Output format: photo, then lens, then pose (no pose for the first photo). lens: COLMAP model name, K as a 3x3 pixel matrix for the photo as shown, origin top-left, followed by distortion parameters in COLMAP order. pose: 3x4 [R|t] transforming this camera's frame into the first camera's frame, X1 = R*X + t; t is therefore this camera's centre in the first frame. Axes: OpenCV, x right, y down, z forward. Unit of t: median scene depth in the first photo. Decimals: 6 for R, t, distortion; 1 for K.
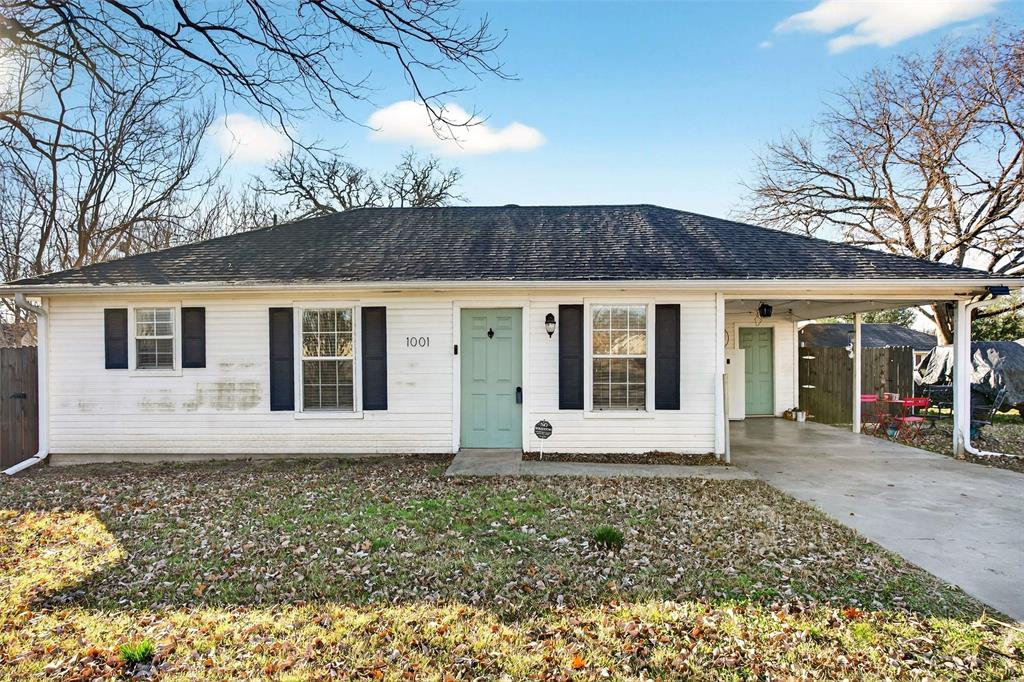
lens RADIAL K [[639.7, 0, 510.6], [0, 639.7, 373.4], [0, 0, 1]] dist [-0.005708, 0.000209]
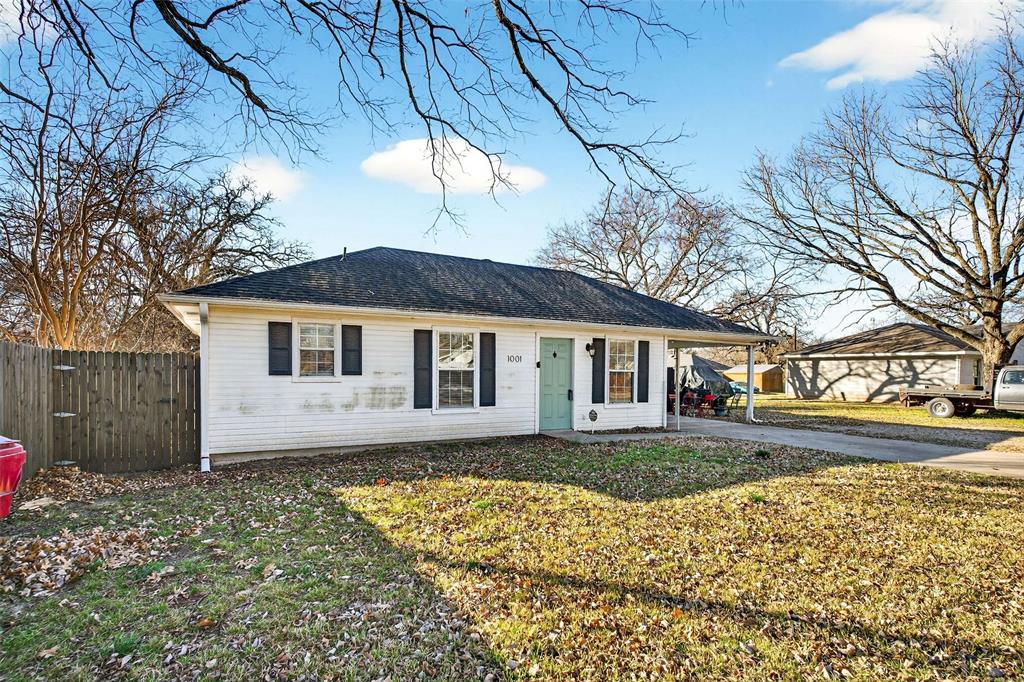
lens RADIAL K [[570.7, 0, 513.5], [0, 570.7, 388.1], [0, 0, 1]] dist [-0.000293, -0.000411]
pose [[0.828373, -0.003247, 0.560168, -0.858989], [0.000729, 0.999989, 0.004718, 0.011267], [-0.560176, -0.003499, 0.828366, -0.070539]]
